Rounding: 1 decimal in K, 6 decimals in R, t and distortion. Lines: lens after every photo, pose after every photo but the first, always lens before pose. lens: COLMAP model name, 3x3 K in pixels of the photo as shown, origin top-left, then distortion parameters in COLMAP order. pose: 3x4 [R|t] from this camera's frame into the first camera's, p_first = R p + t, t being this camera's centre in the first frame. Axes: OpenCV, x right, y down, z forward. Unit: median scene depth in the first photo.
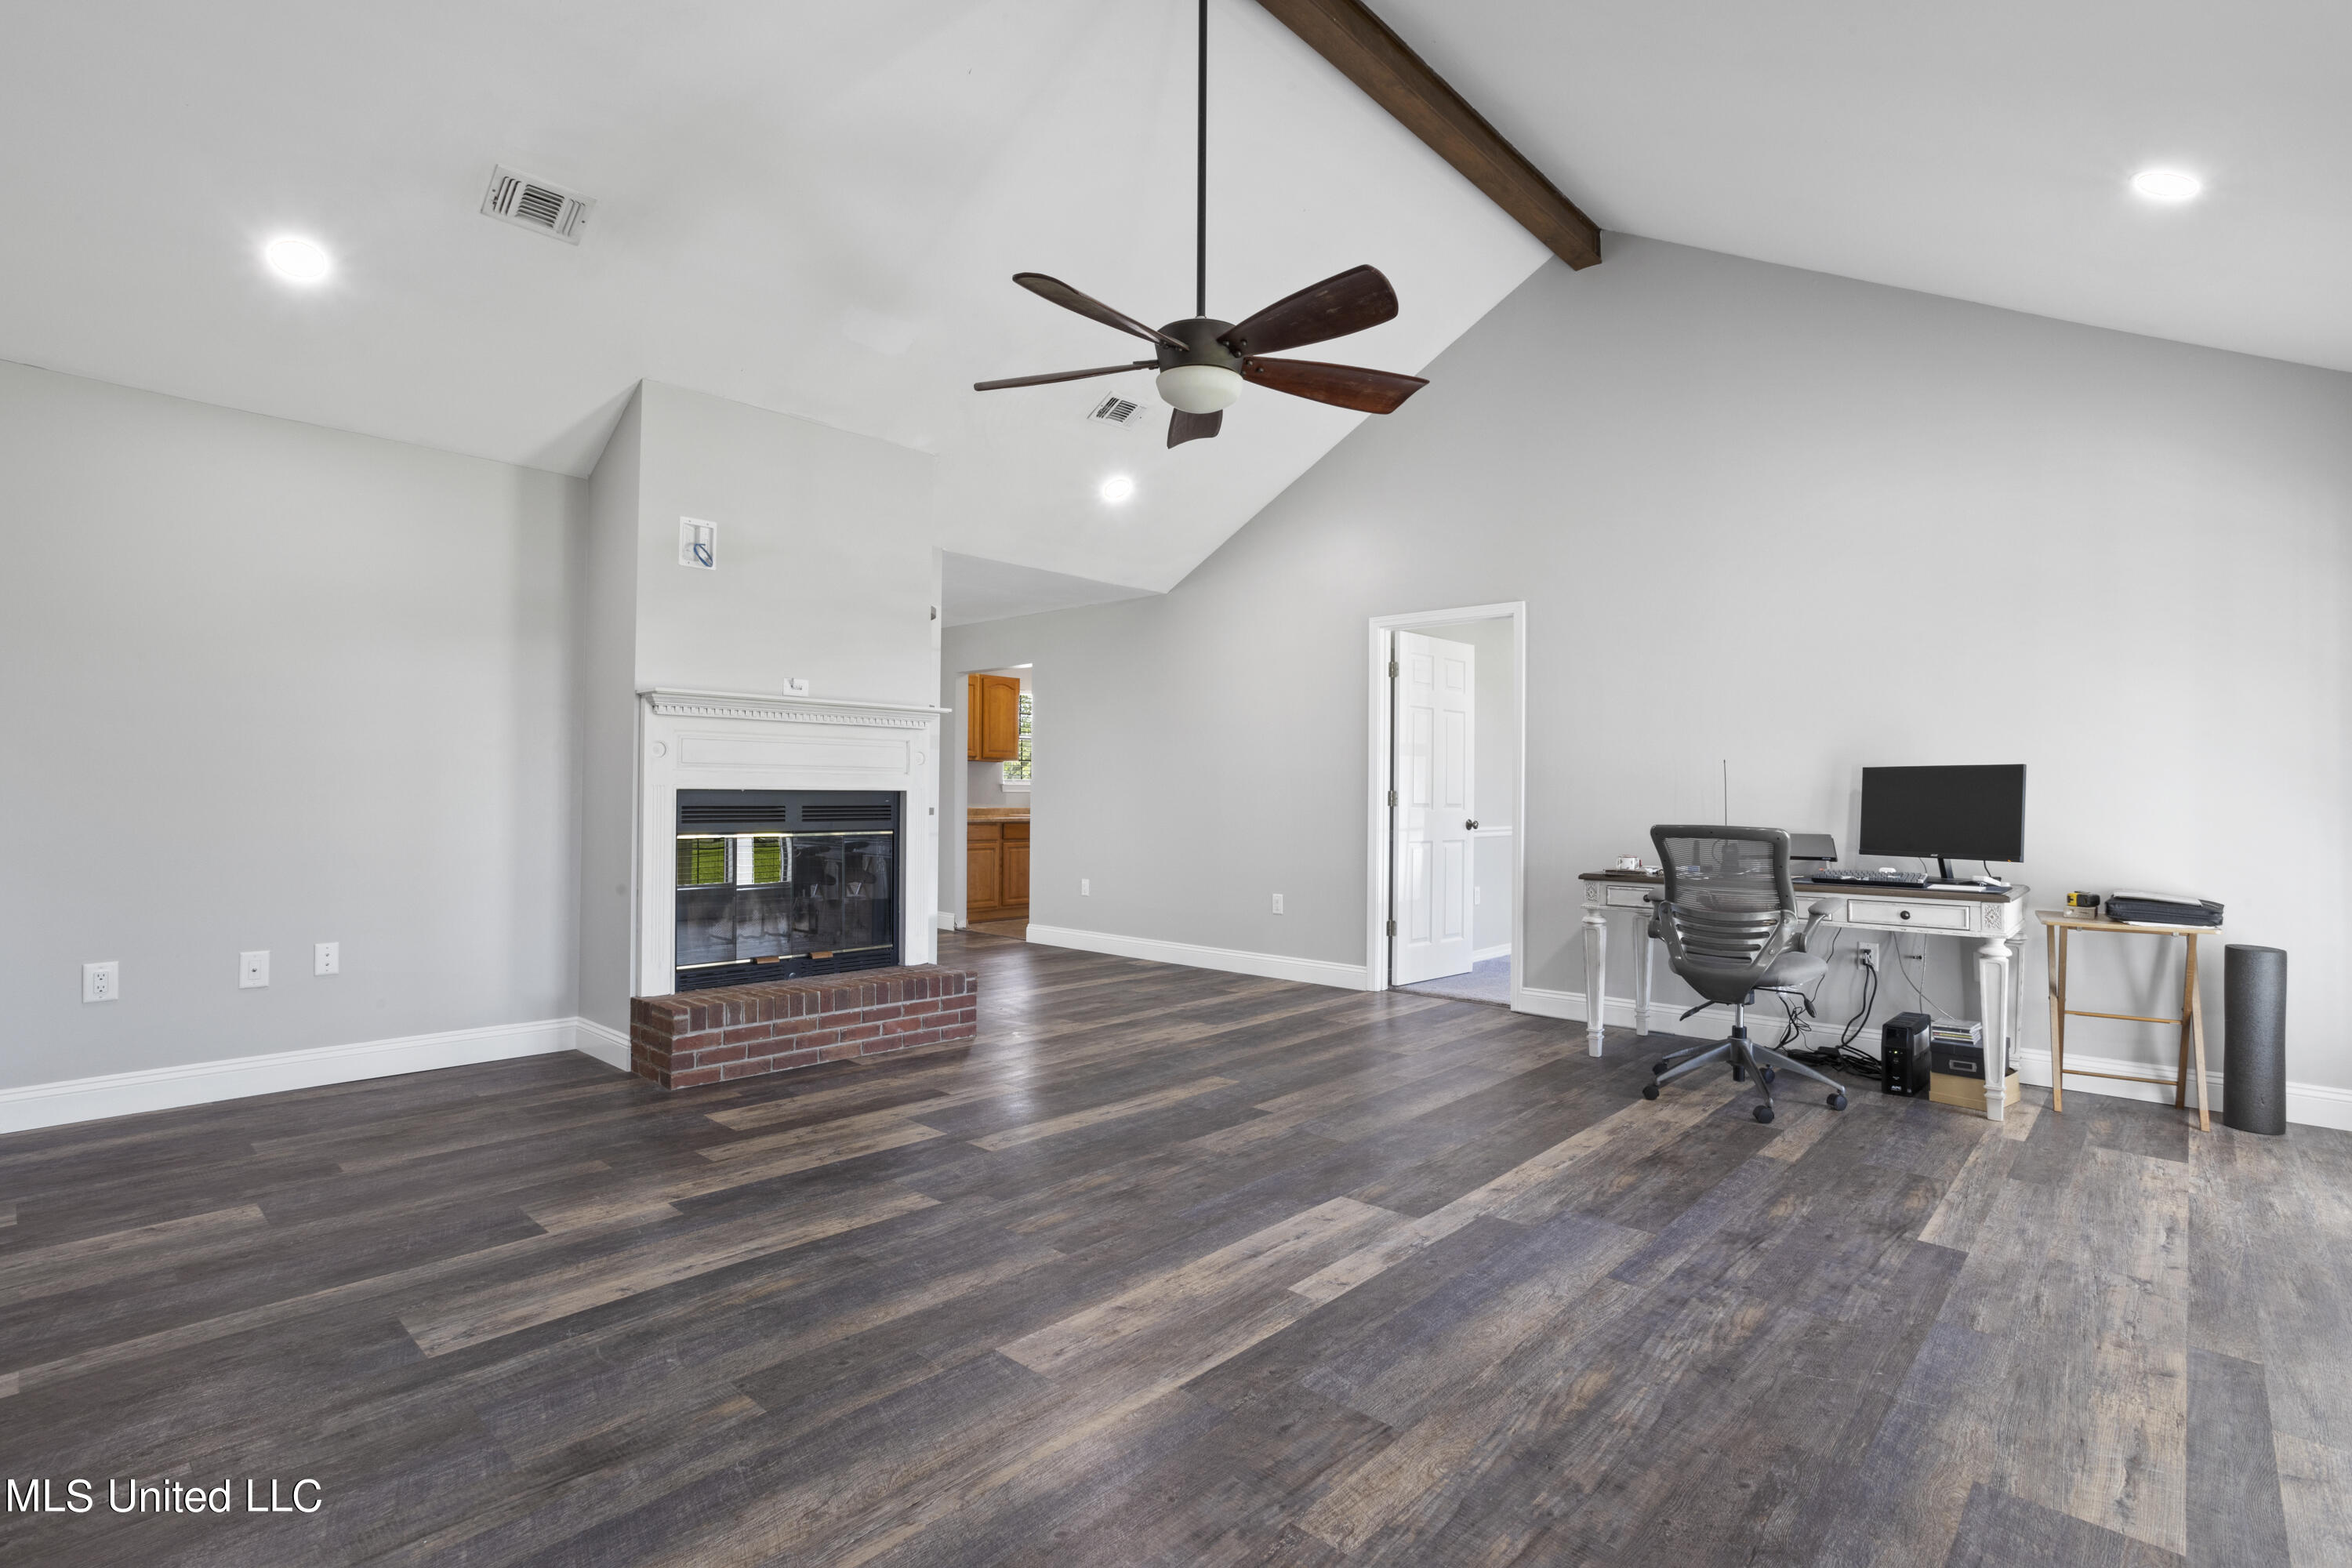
lens RADIAL K [[1123.3, 0, 1160.6], [0, 1123.3, 761.6], [0, 0, 1]] dist [-0.039577, 0.012967]
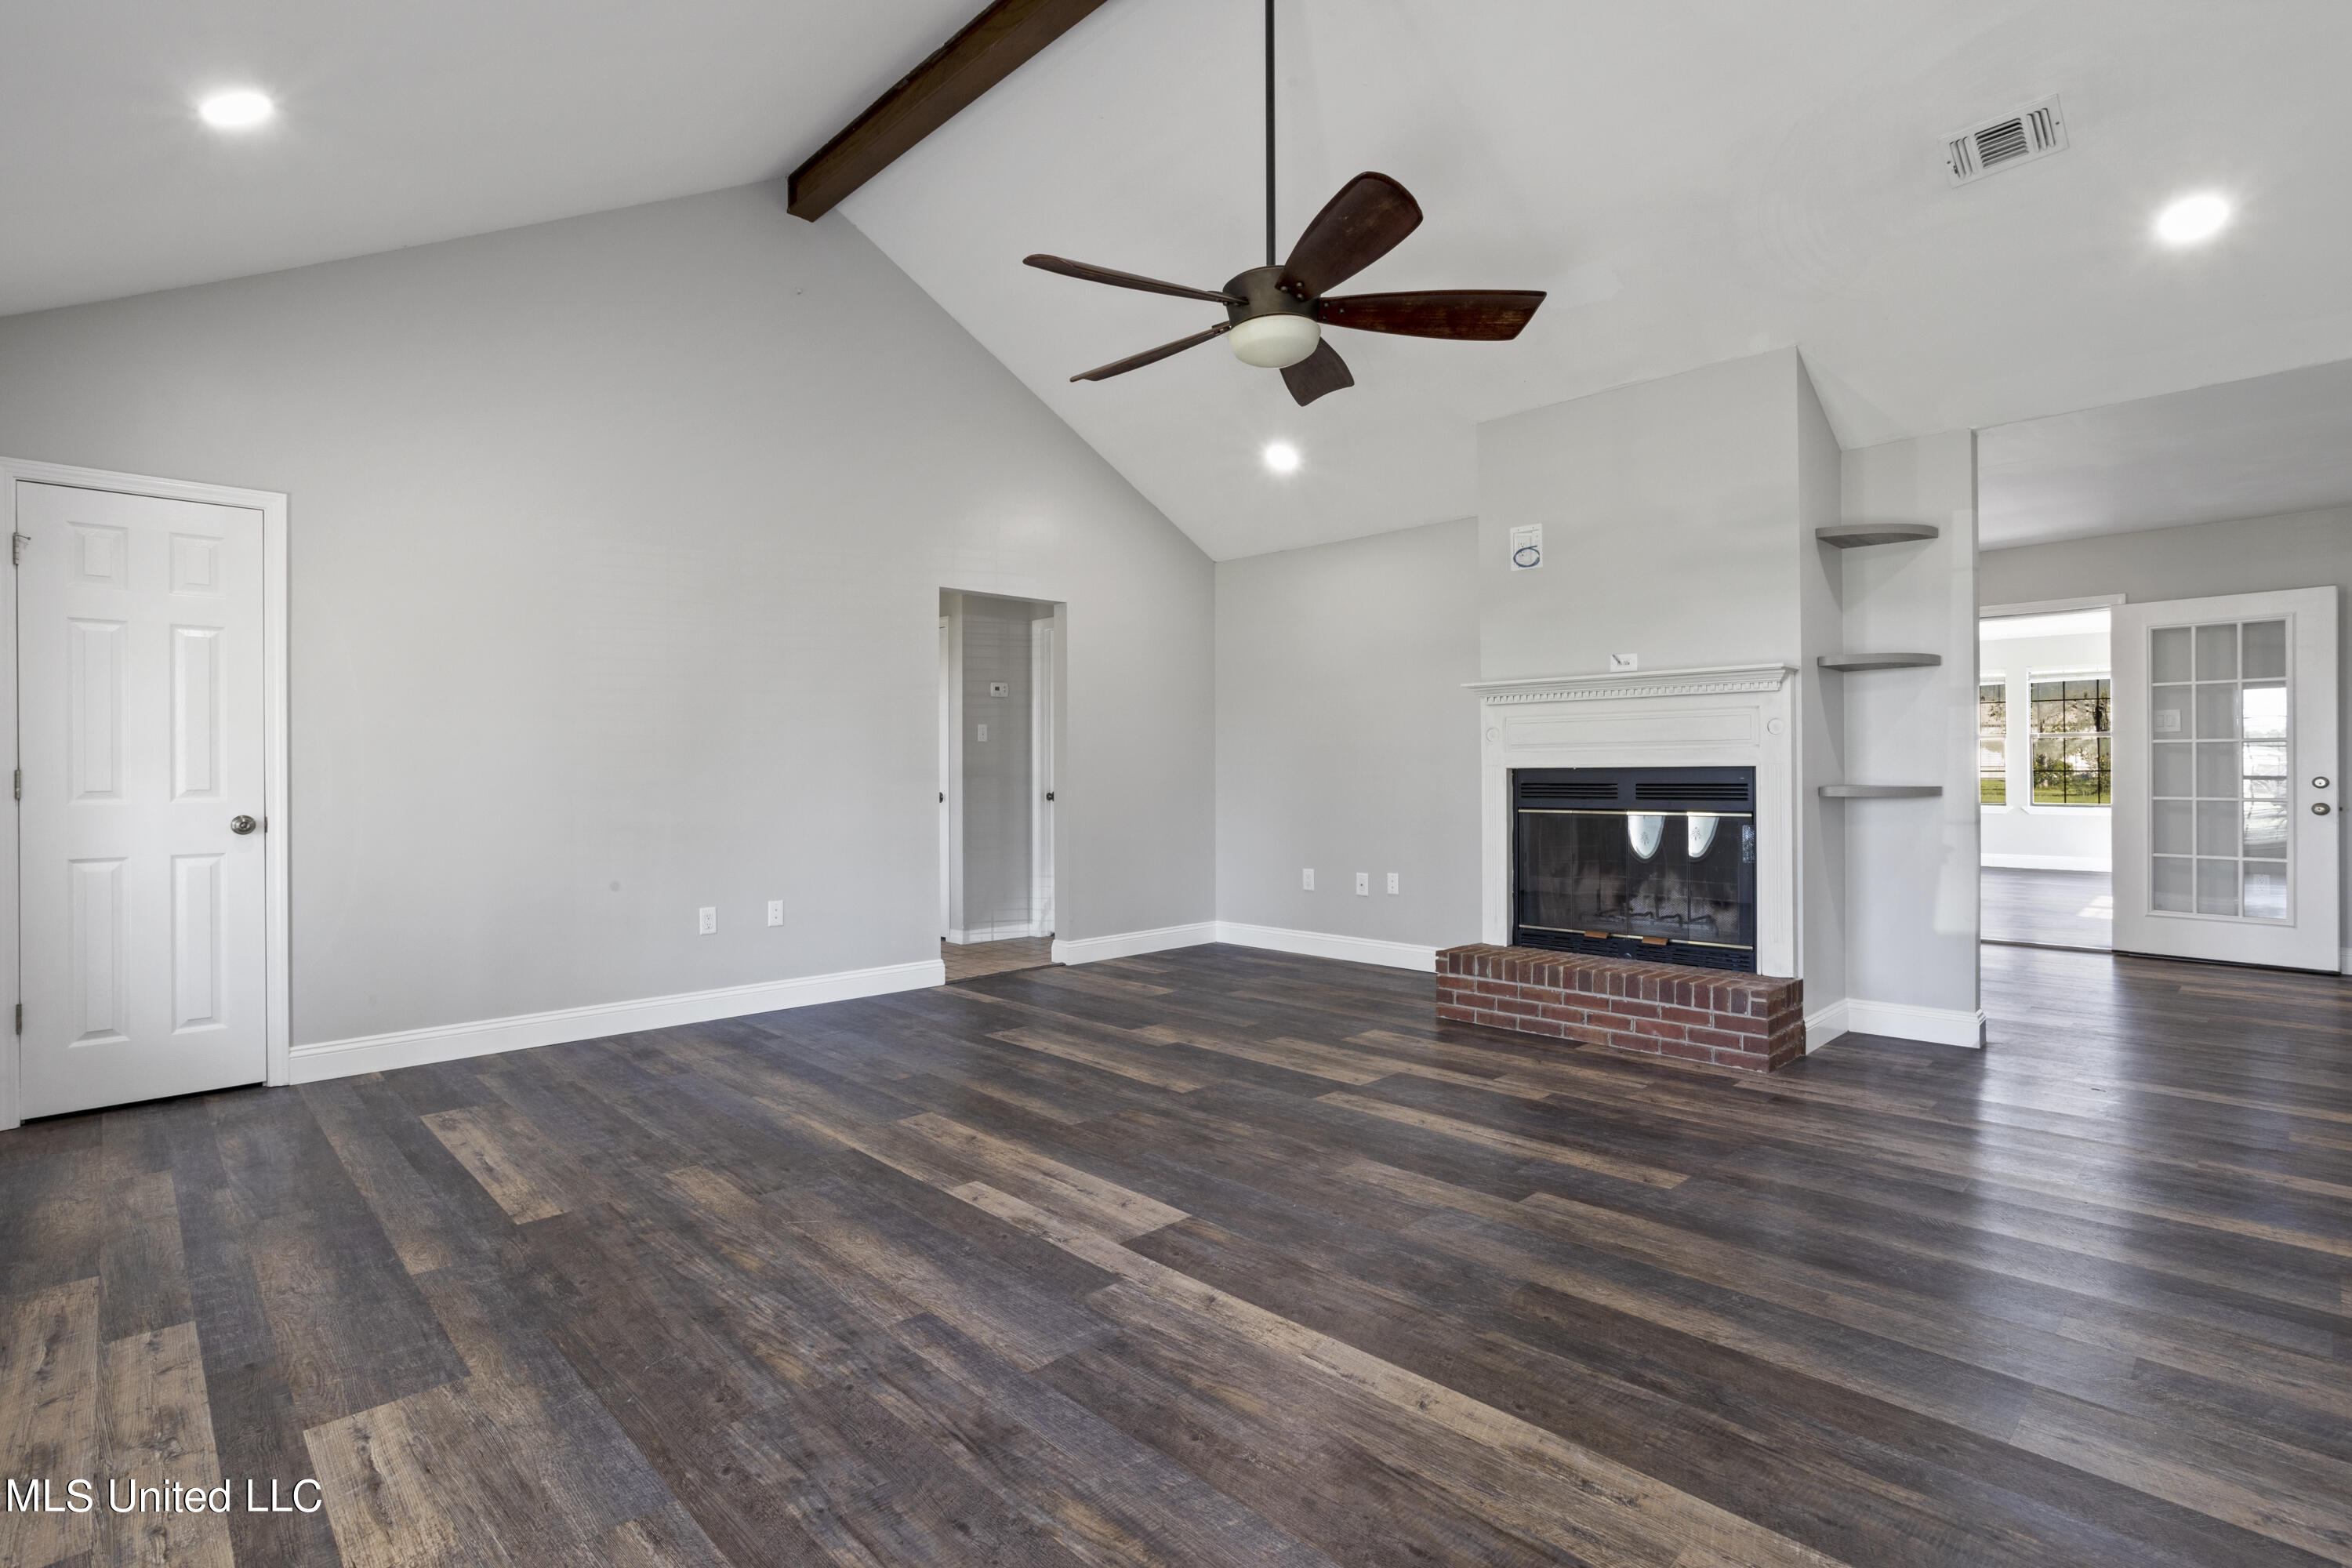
lens RADIAL K [[1123.3, 0, 1177.2], [0, 1123.3, 787.0], [0, 0, 1]] dist [-0.039577, 0.012967]
pose [[-0.046019, 0.005970, -0.998923, 1.114206], [0.039511, 0.999210, 0.004151, 0.038076], [0.998159, -0.039278, -0.046219, 1.088304]]
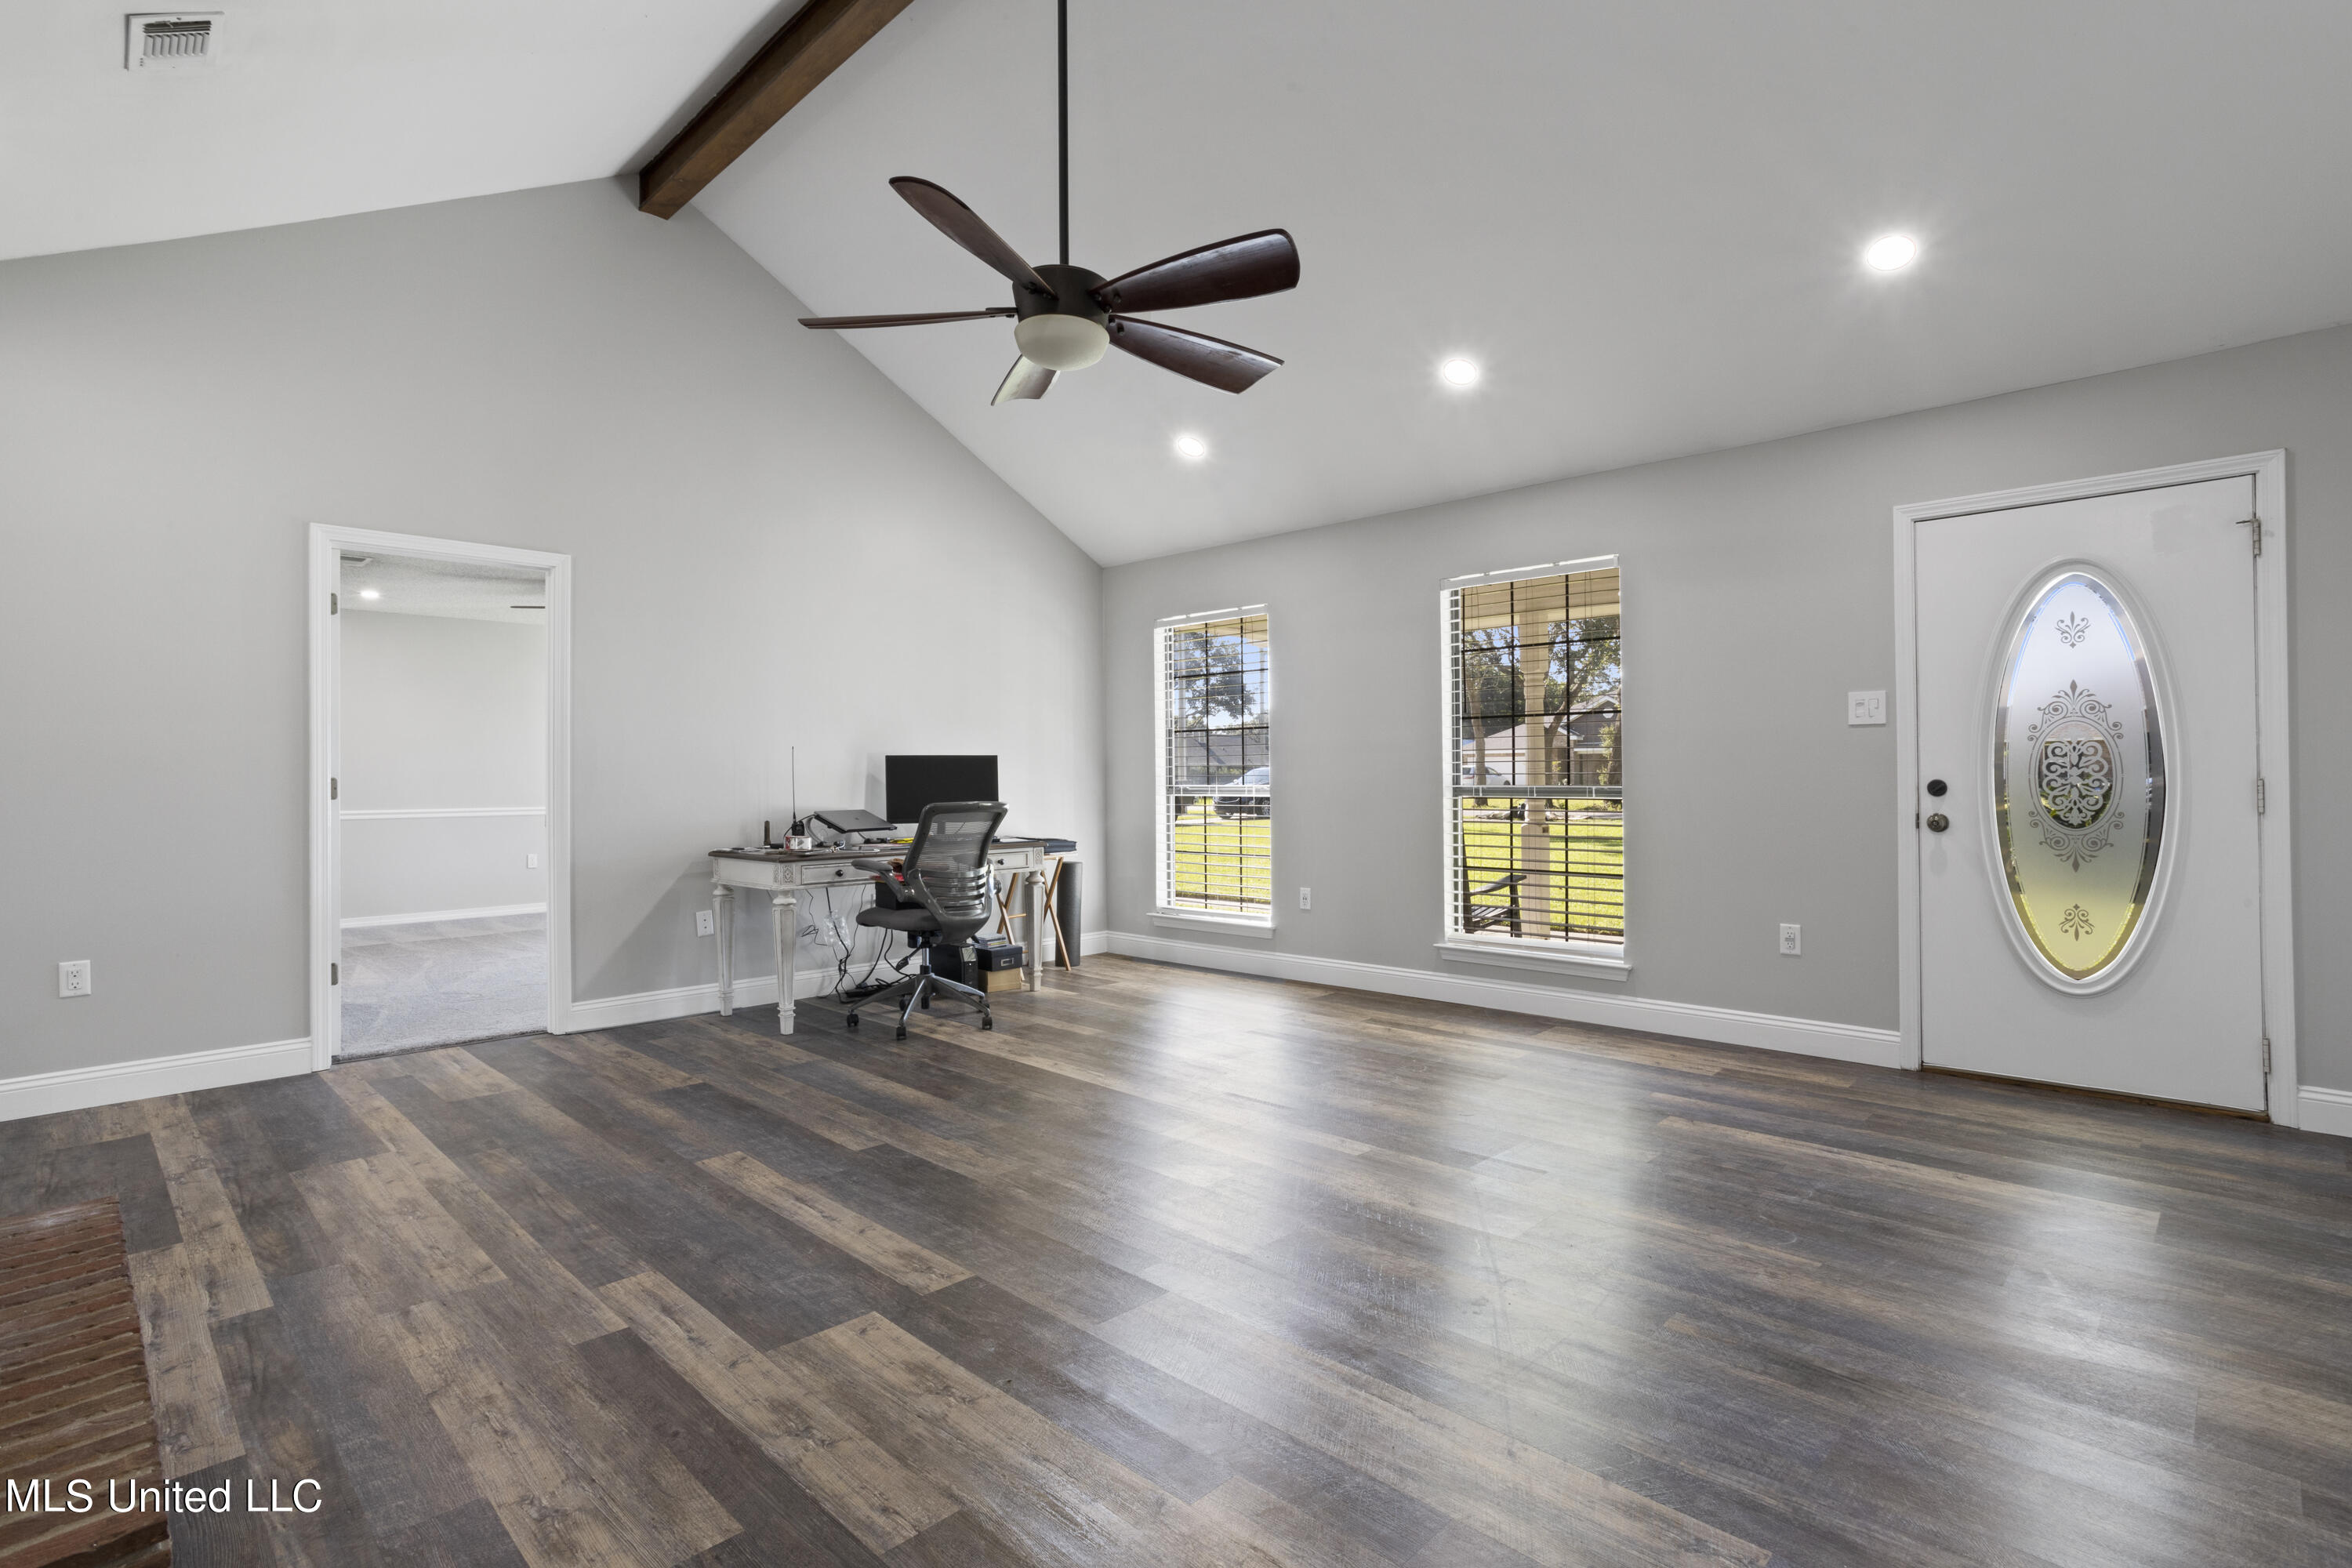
lens RADIAL K [[1123.3, 0, 1171.3], [0, 1123.3, 771.3], [0, 0, 1]] dist [-0.039577, 0.012967]
pose [[0.023337, -0.000558, 0.999727, -1.020155], [-0.024332, 0.999703, 0.001126, 0.019591], [-0.999432, -0.024351, 0.023317, 1.011039]]
